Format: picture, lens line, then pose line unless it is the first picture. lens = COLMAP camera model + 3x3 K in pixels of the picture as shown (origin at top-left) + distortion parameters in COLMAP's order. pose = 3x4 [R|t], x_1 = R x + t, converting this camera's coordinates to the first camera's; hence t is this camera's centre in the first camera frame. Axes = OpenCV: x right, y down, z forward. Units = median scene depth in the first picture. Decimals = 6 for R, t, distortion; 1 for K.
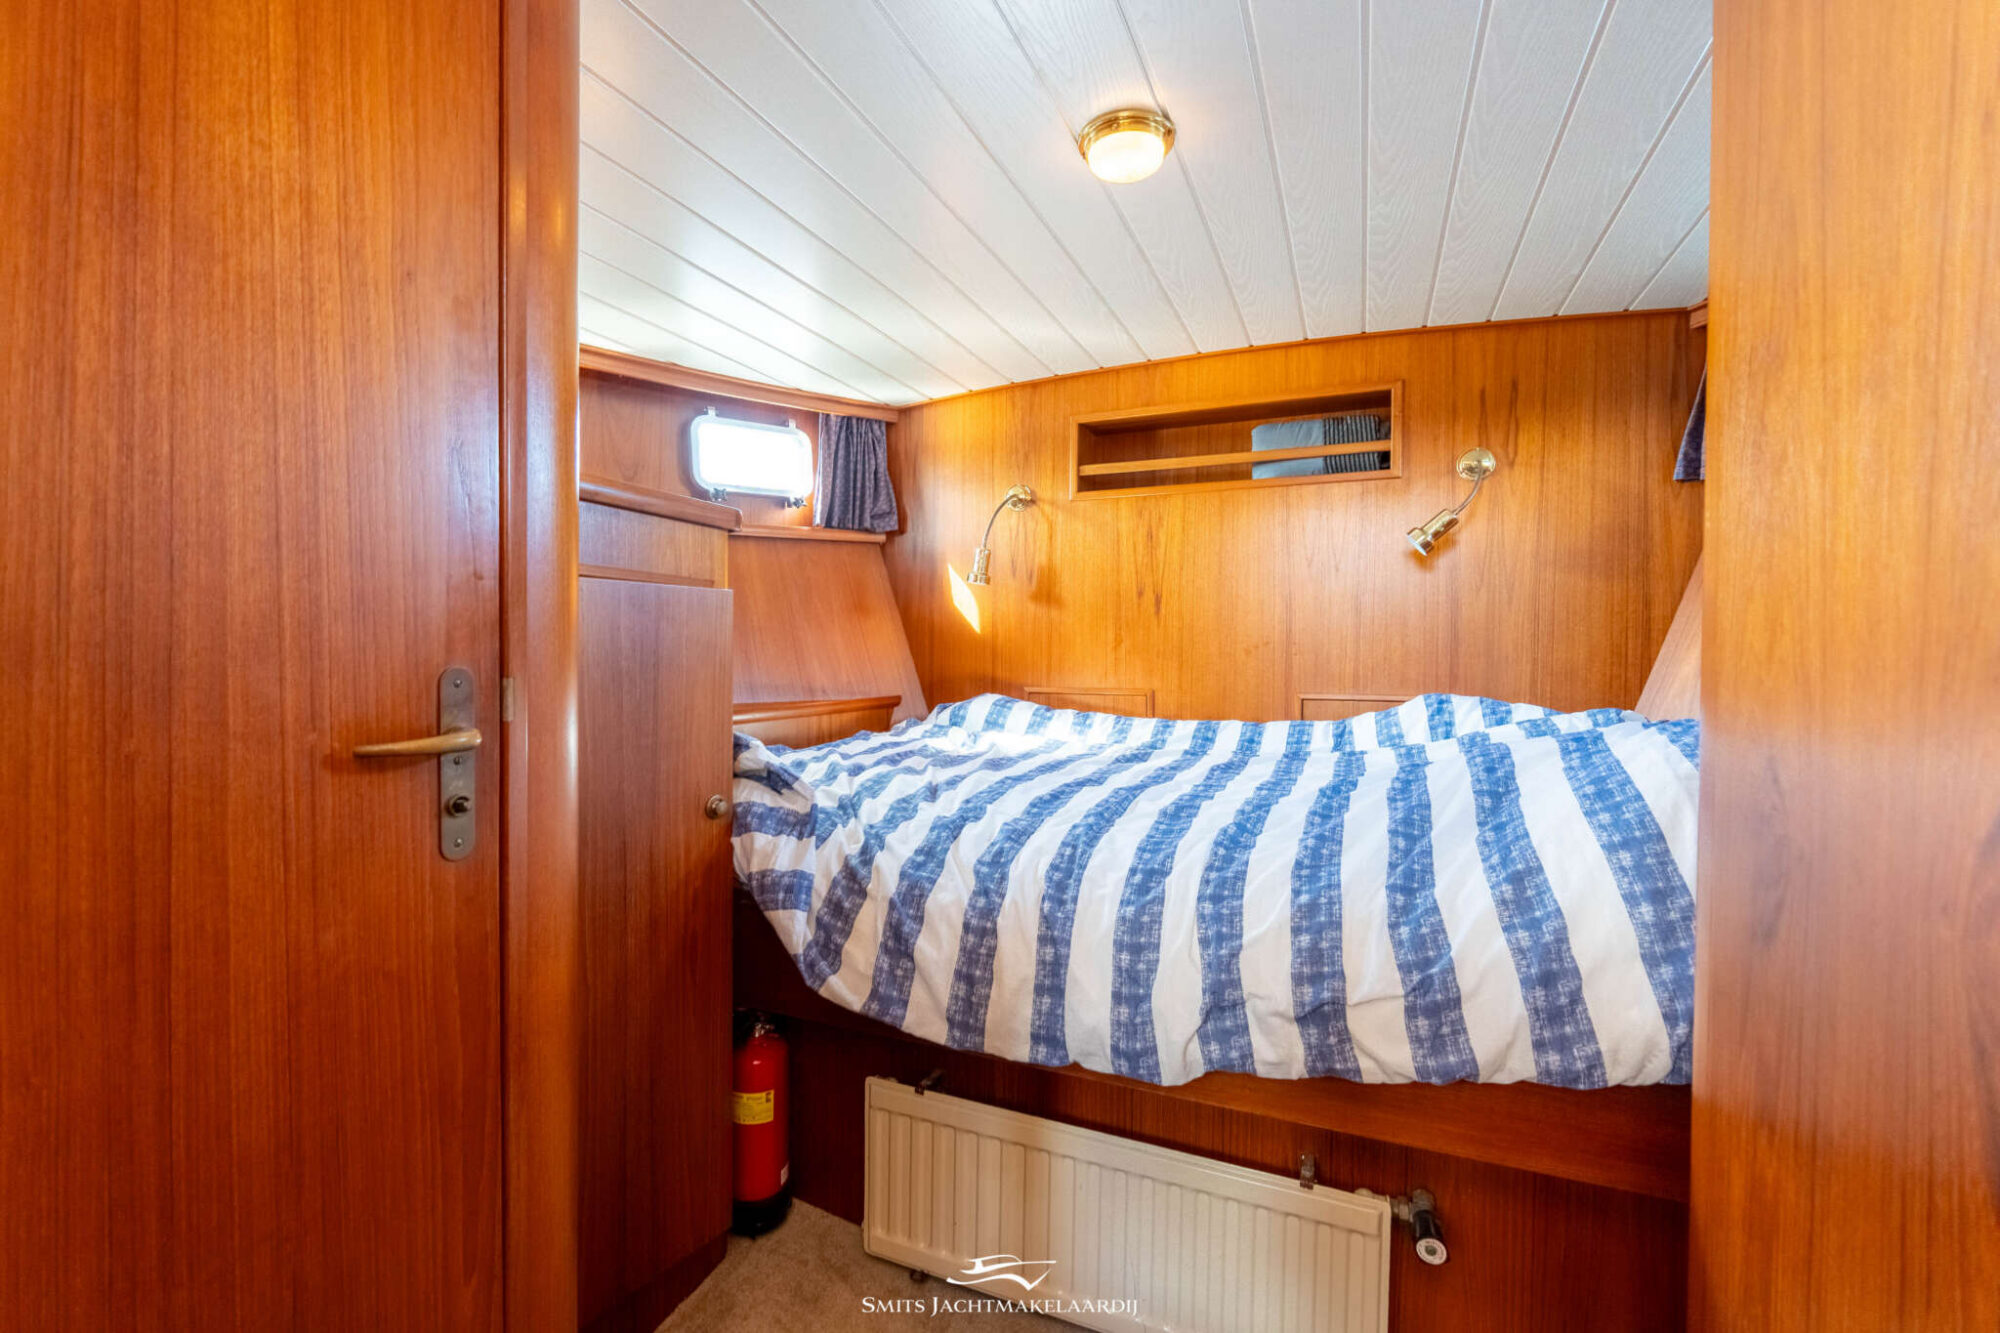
lens RADIAL K [[841.0, 0, 999.3], [0, 841.0, 660.5], [0, 0, 1]] dist [-0.003175, -0.000278]
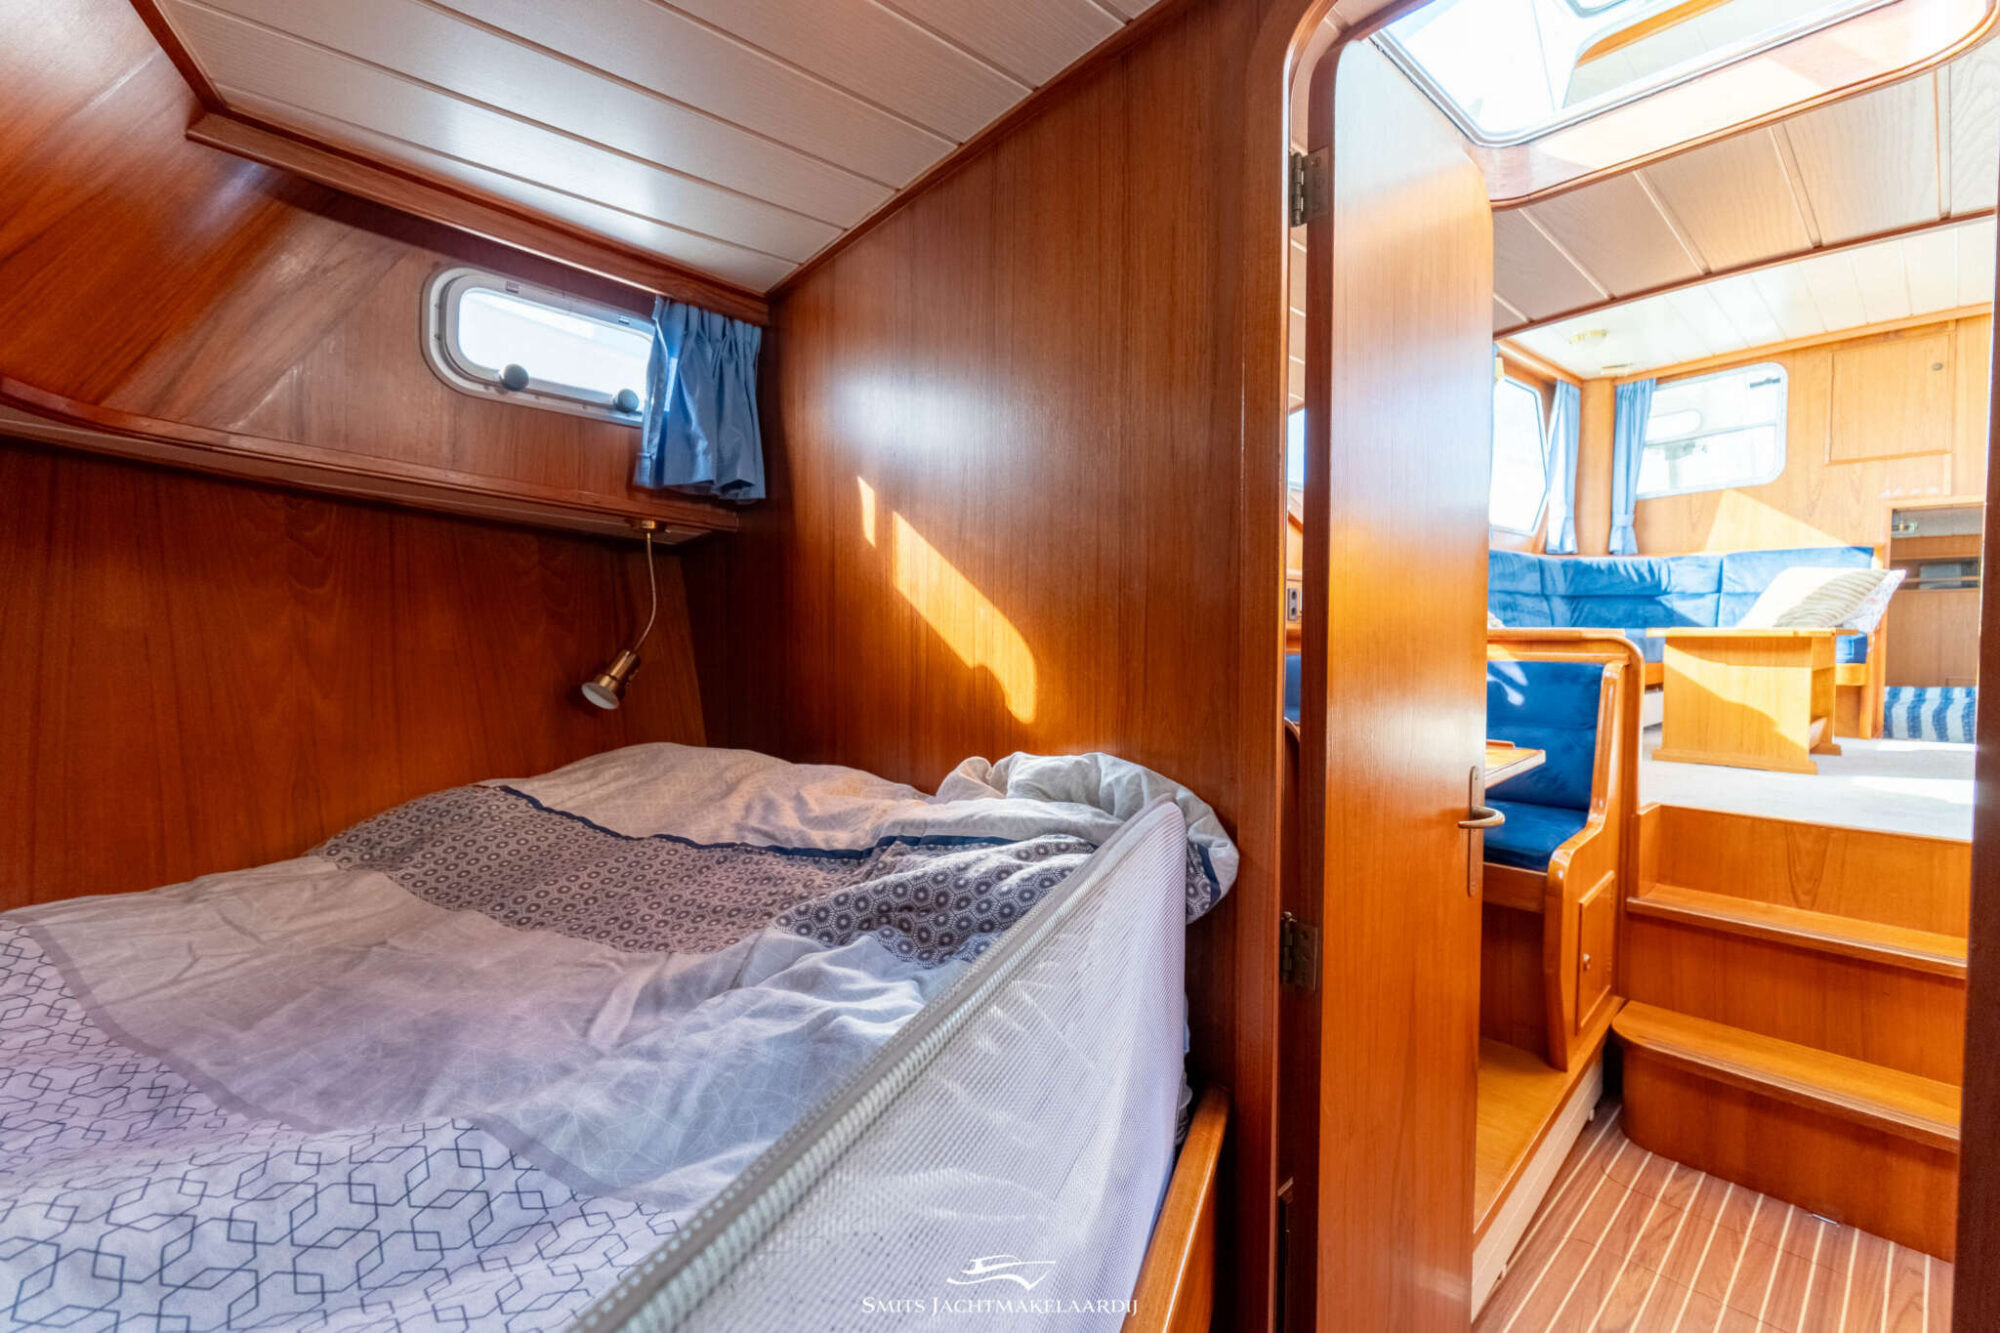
lens RADIAL K [[841.0, 0, 1006.4], [0, 841.0, 666.1], [0, 0, 1]] dist [-0.003175, -0.000278]
pose [[0.903806, 0.005208, -0.427911, -2.023120], [0.007021, 0.999611, 0.026995, -0.142399], [0.427885, -0.027403, 0.903417, -4.486205]]
